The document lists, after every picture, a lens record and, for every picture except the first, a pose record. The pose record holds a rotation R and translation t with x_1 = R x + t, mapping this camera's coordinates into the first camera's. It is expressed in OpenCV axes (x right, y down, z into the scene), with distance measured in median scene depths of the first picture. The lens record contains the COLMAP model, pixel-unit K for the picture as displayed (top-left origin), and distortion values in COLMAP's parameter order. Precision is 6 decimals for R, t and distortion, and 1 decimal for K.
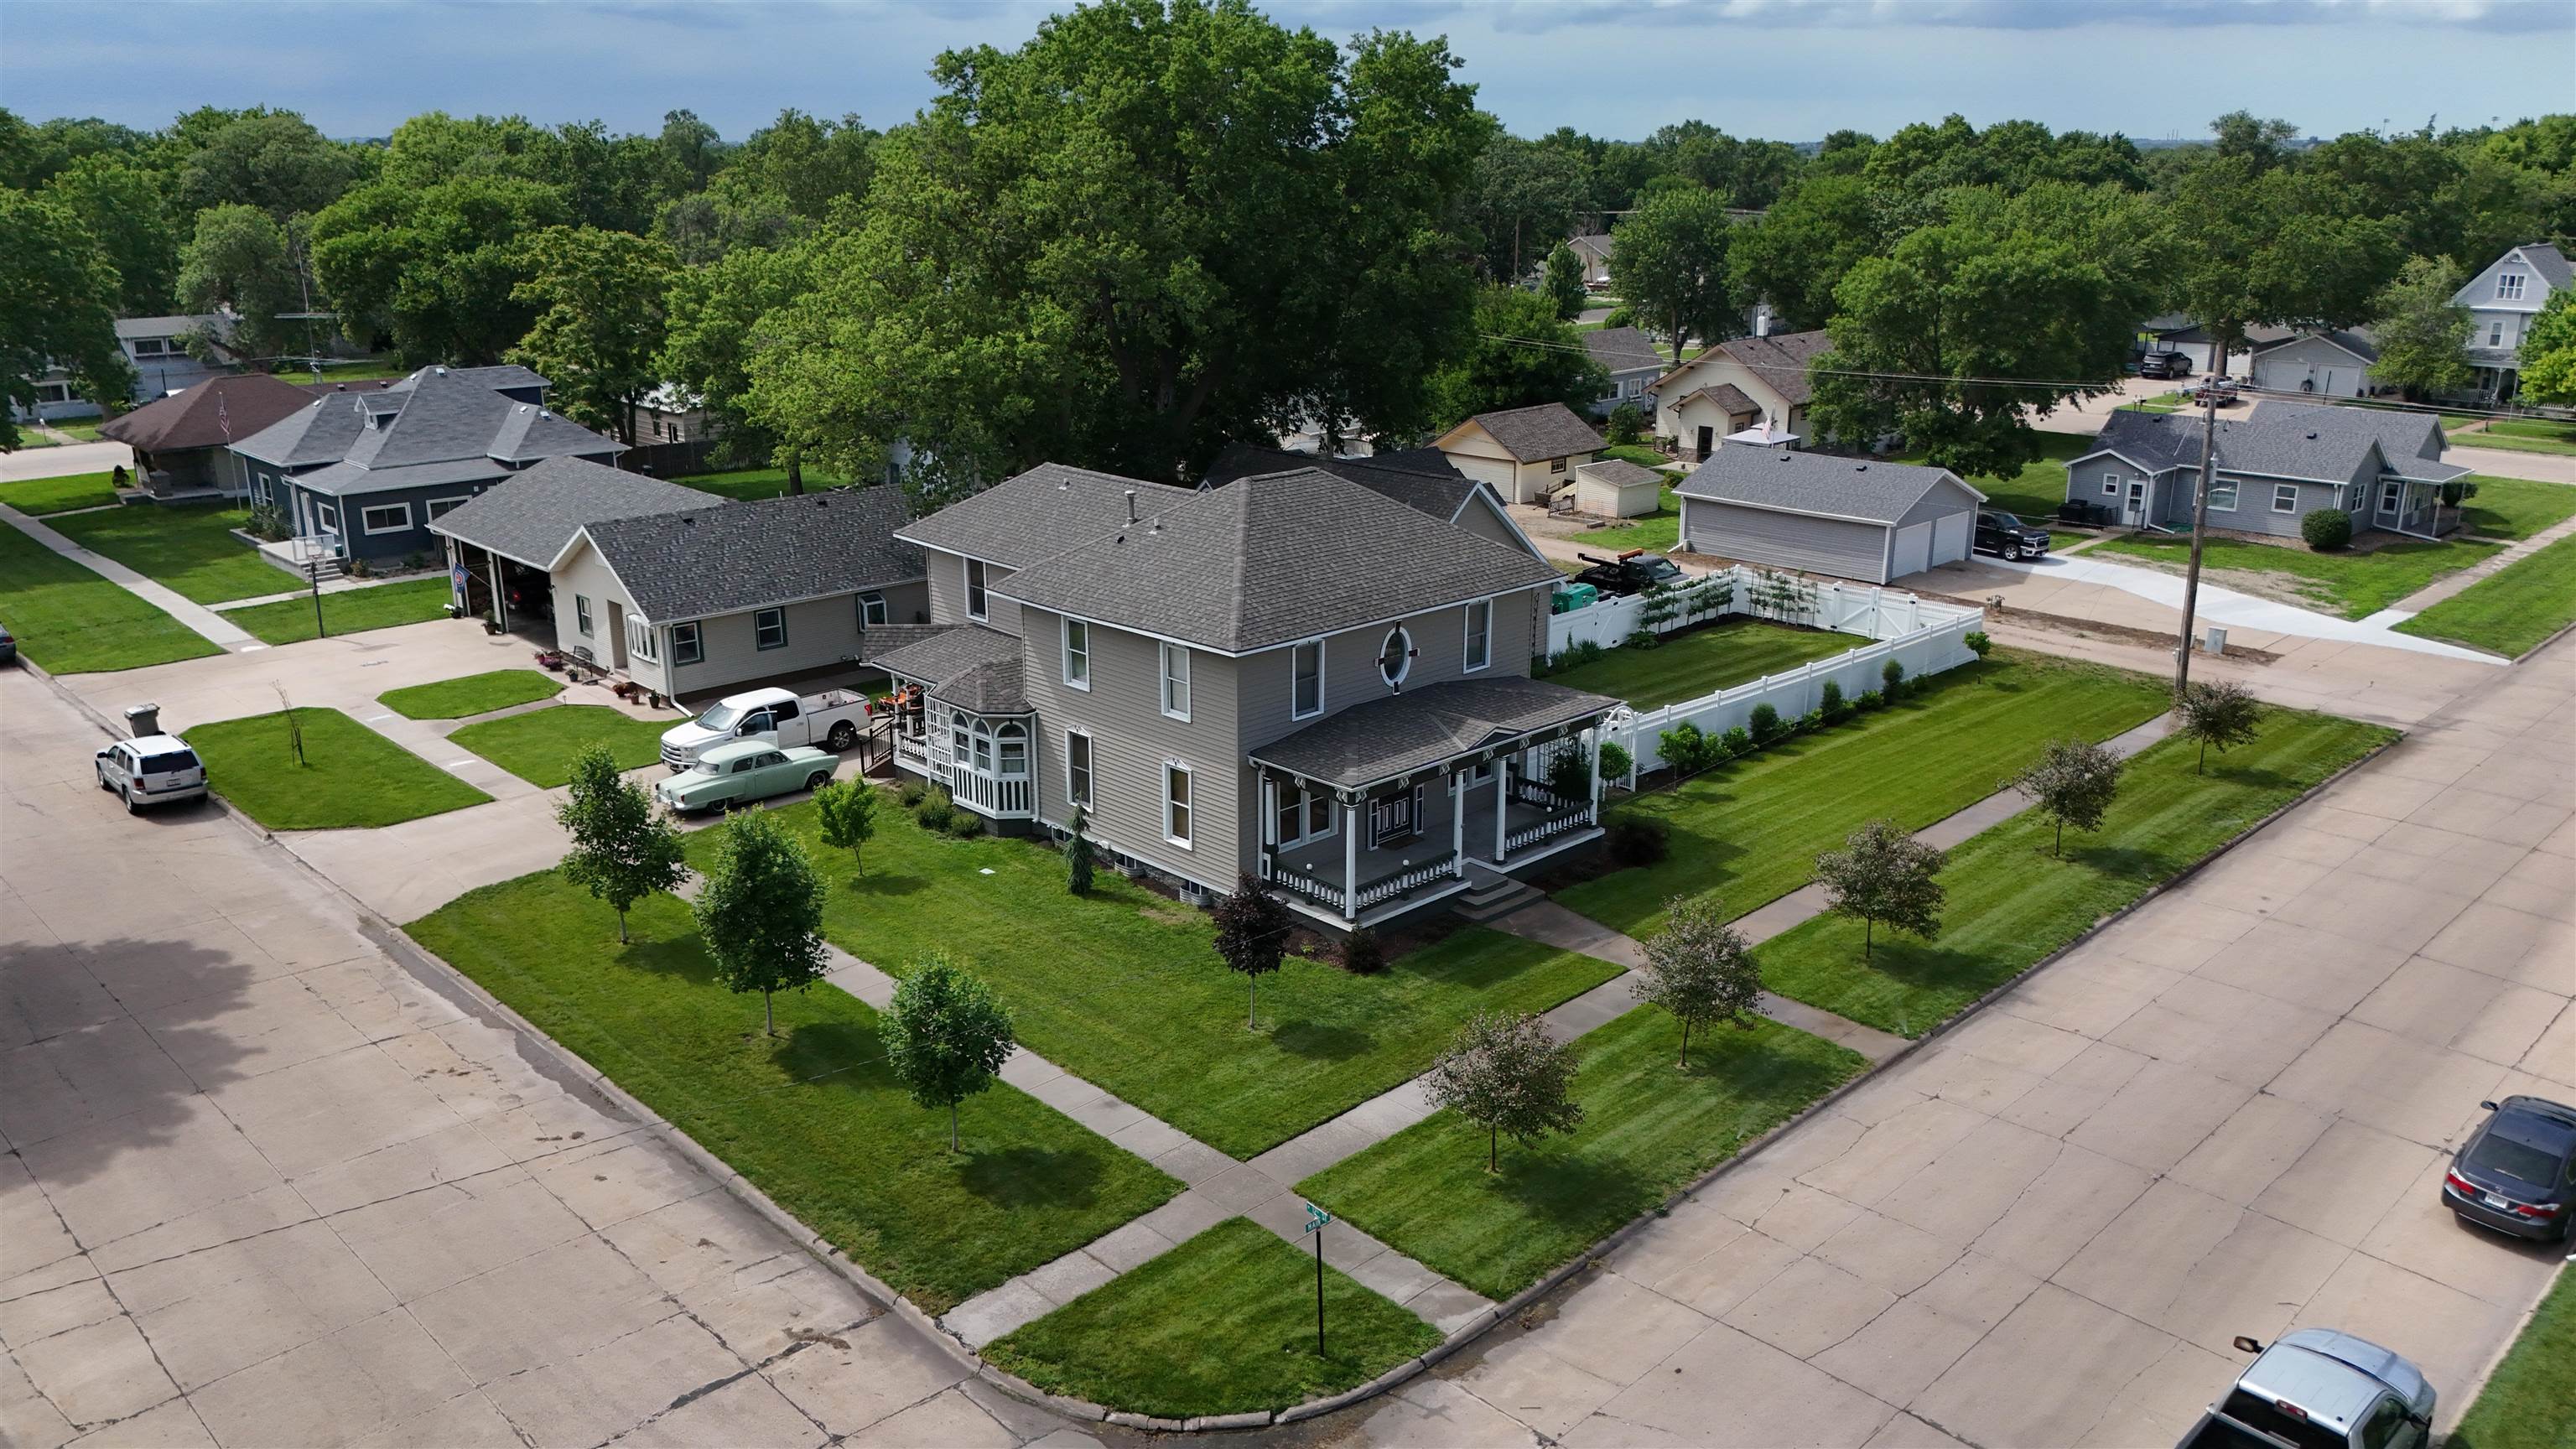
lens RADIAL K [[1853.3, 0, 1288.0], [0, 1853.3, 724.5], [0, 0, 1]] dist [0.049268, -0.005478]
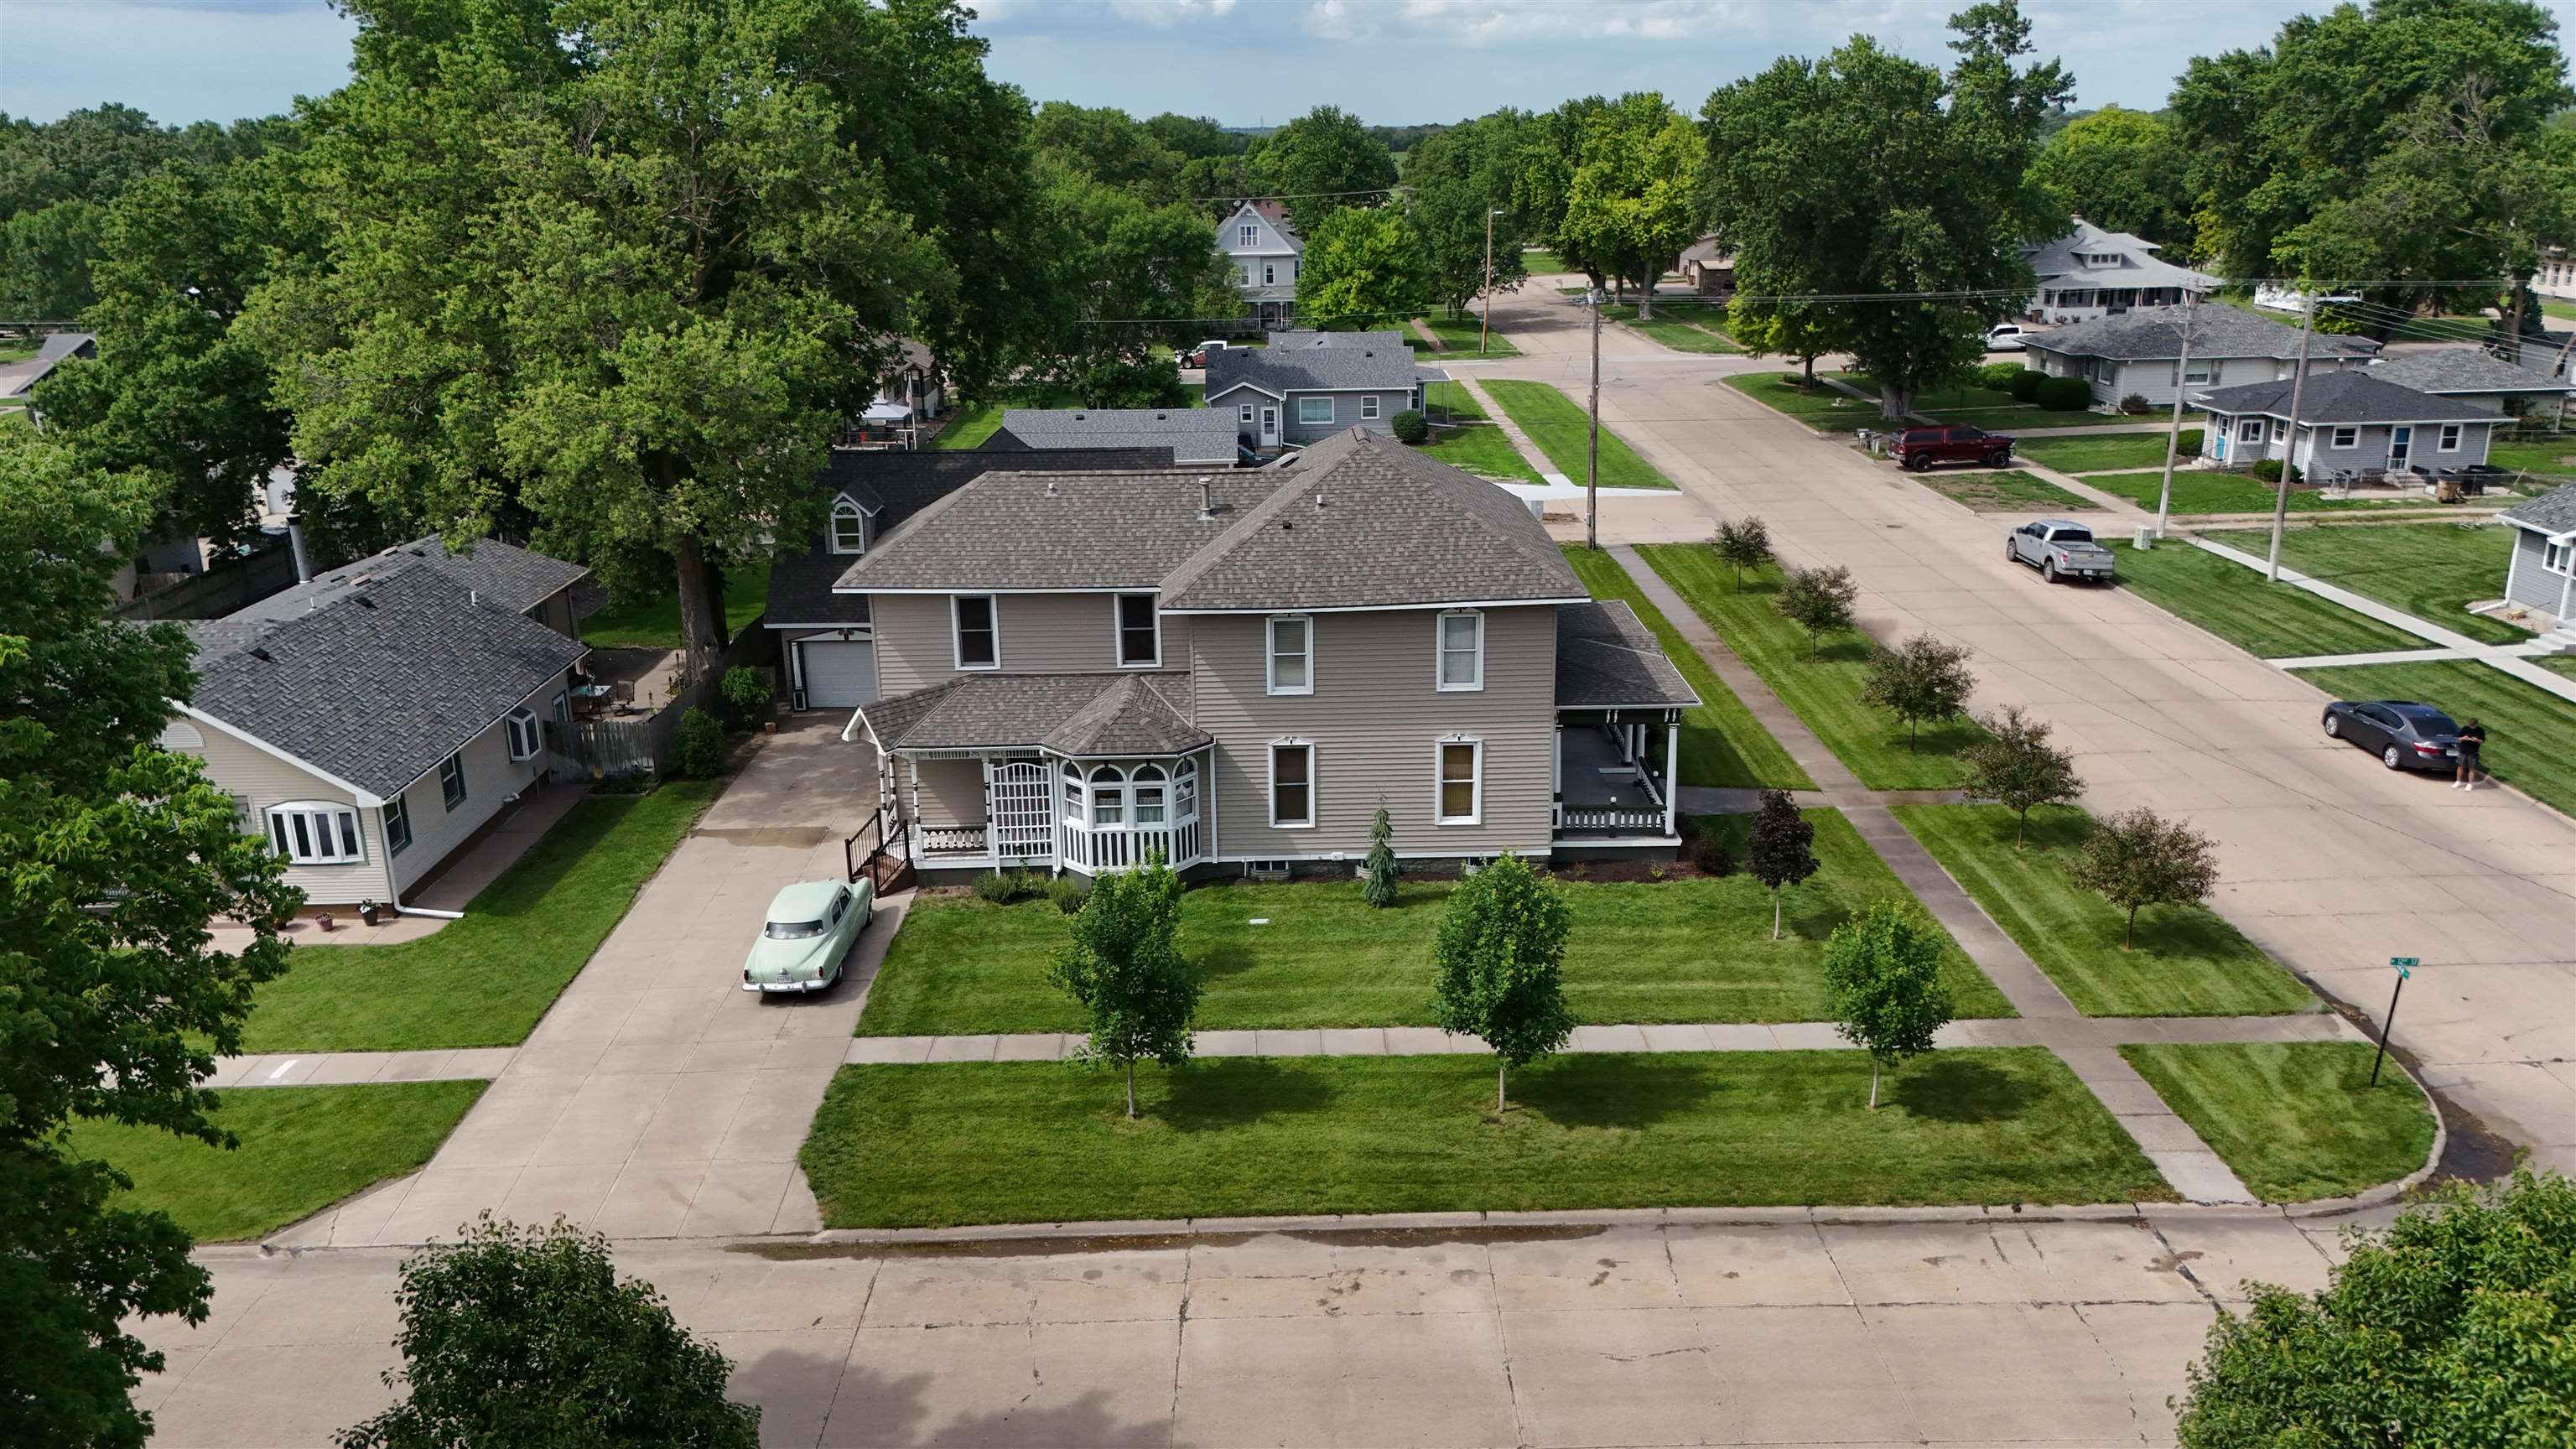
lens RADIAL K [[1853.3, 0, 1288.0], [0, 1853.3, 724.5], [0, 0, 1]] dist [0.049268, -0.005478]
pose [[0.683418, -0.224136, 0.694768, -0.774022], [0.219087, 0.970804, 0.097678, -0.097910], [-0.696377, 0.085460, 0.712570, 0.374356]]
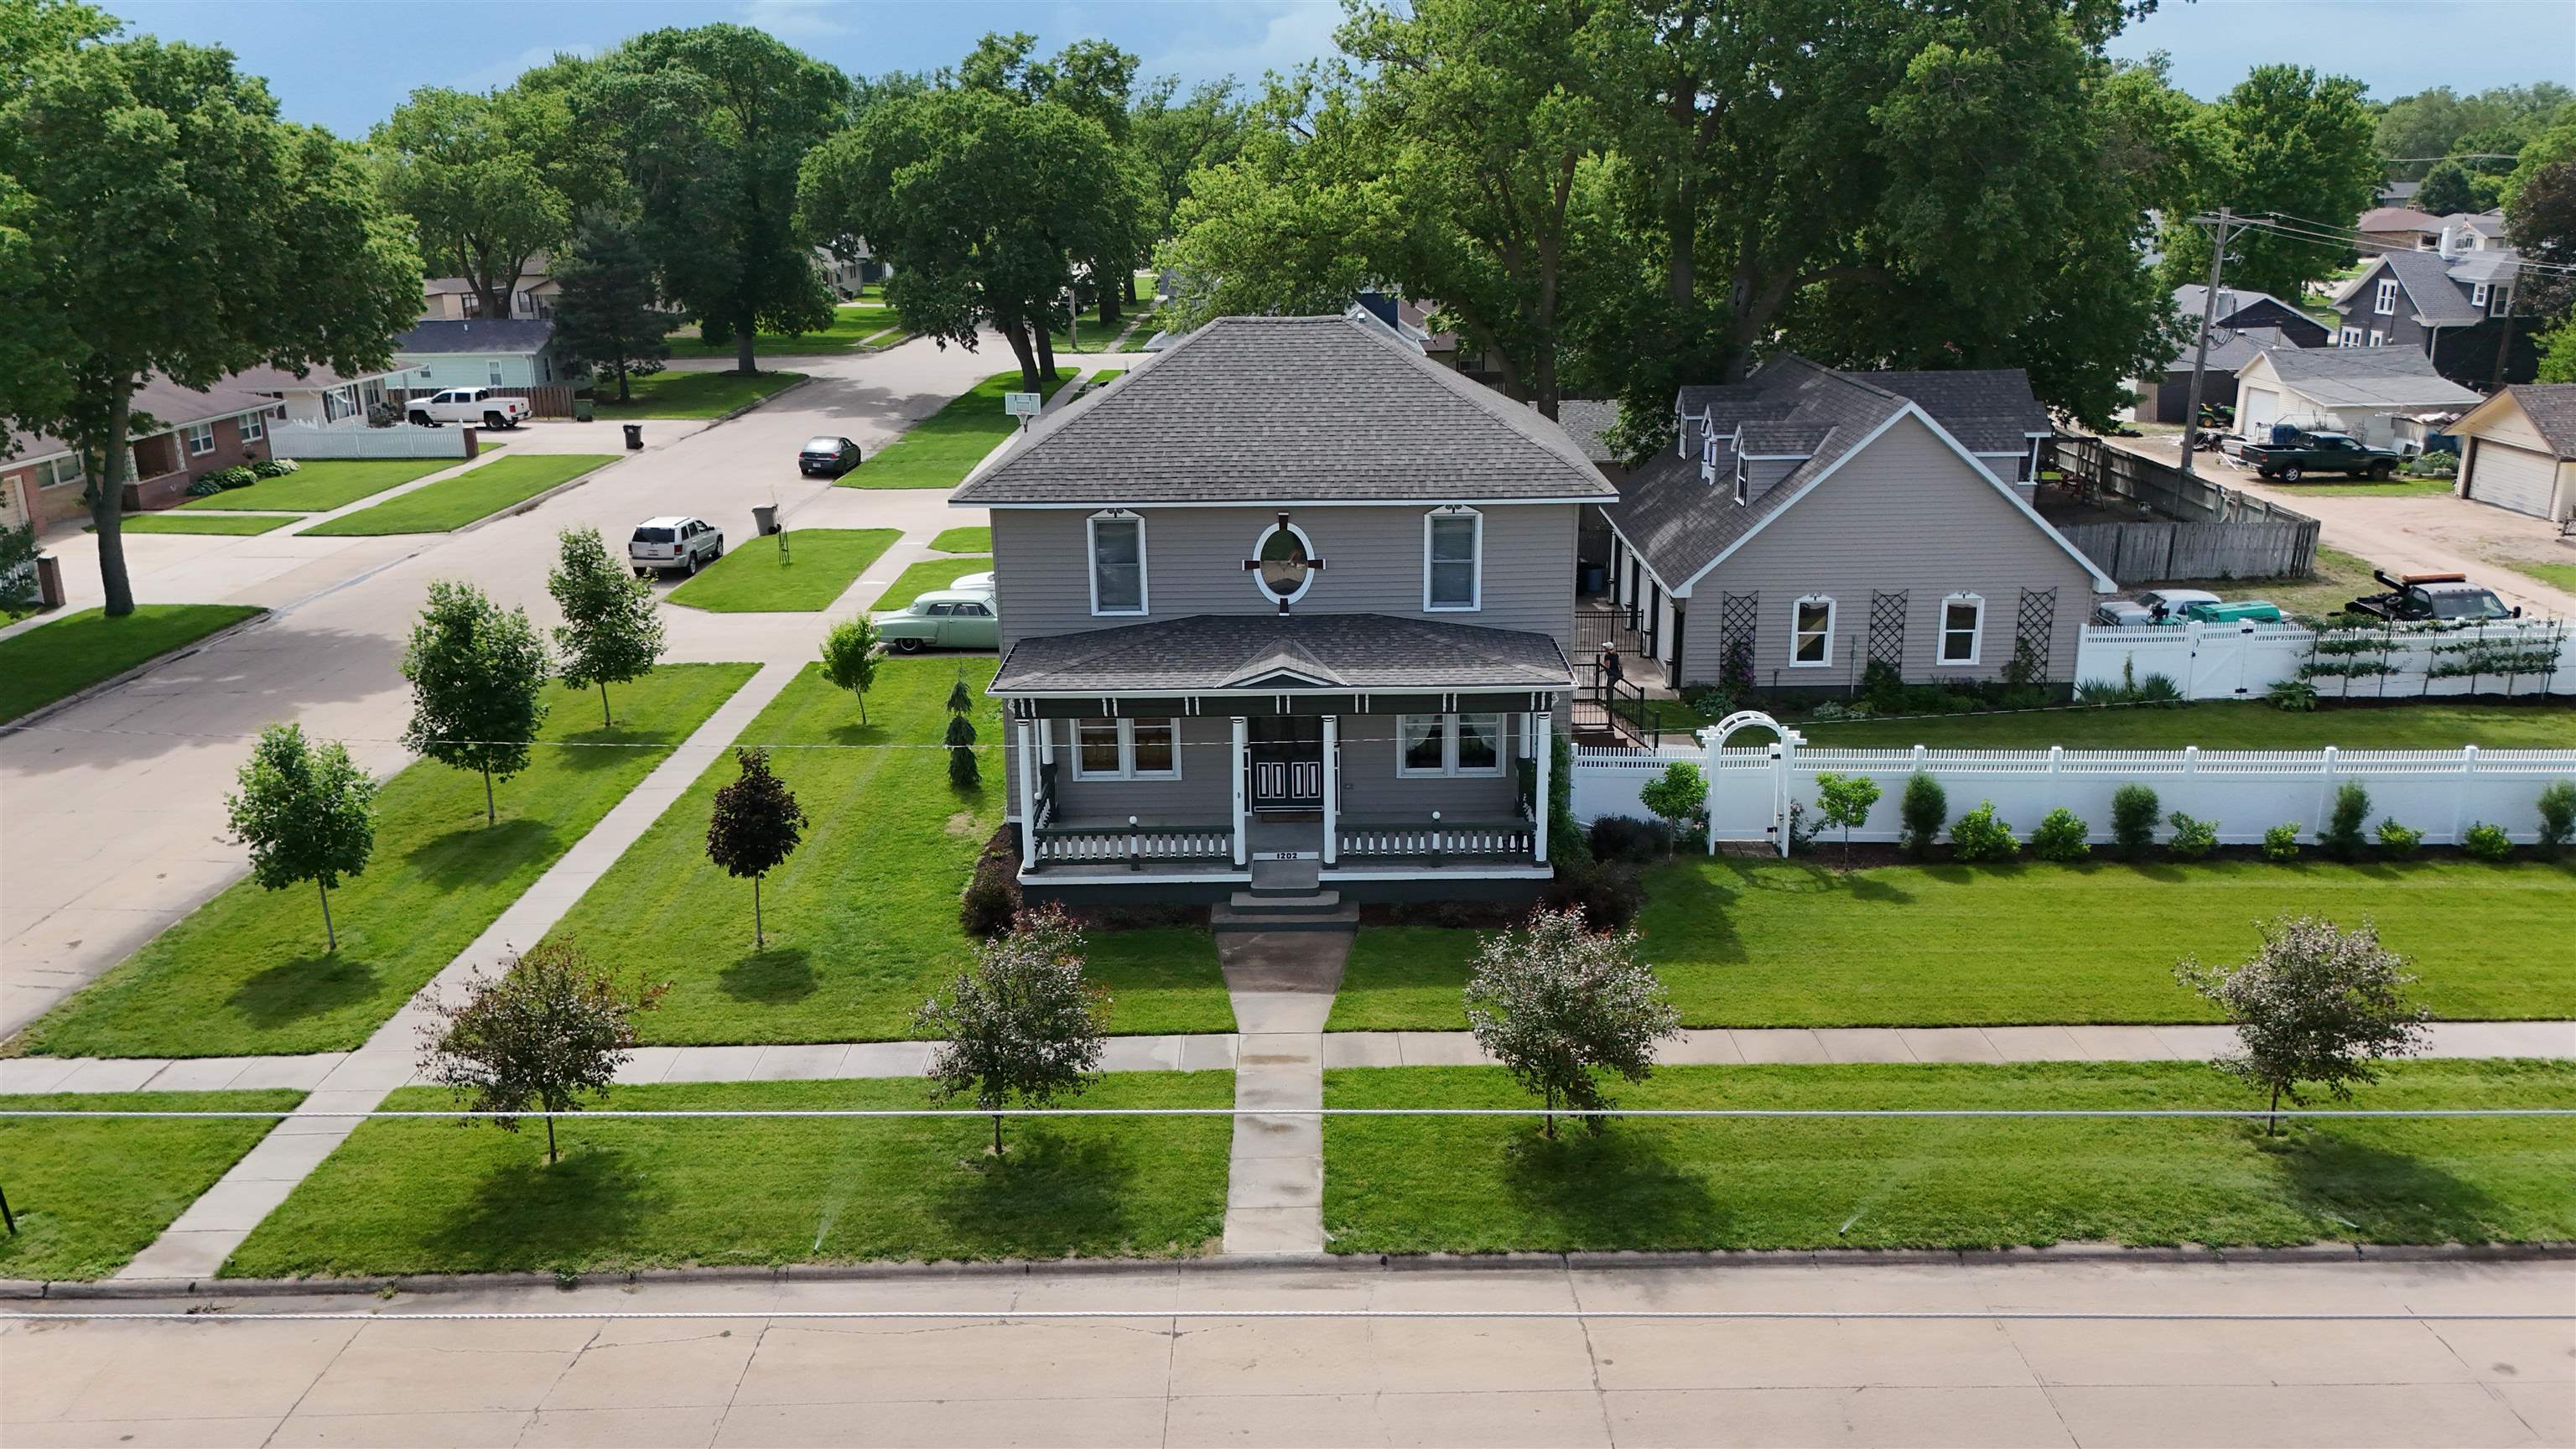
lens RADIAL K [[1853.3, 0, 1288.0], [0, 1853.3, 724.5], [0, 0, 1]] dist [0.049268, -0.005478]
pose [[0.723341, 0.190025, -0.663829, 0.584095], [-0.188182, 0.979246, 0.075263, -0.031260], [0.664354, 0.070480, 0.744088, 0.461426]]
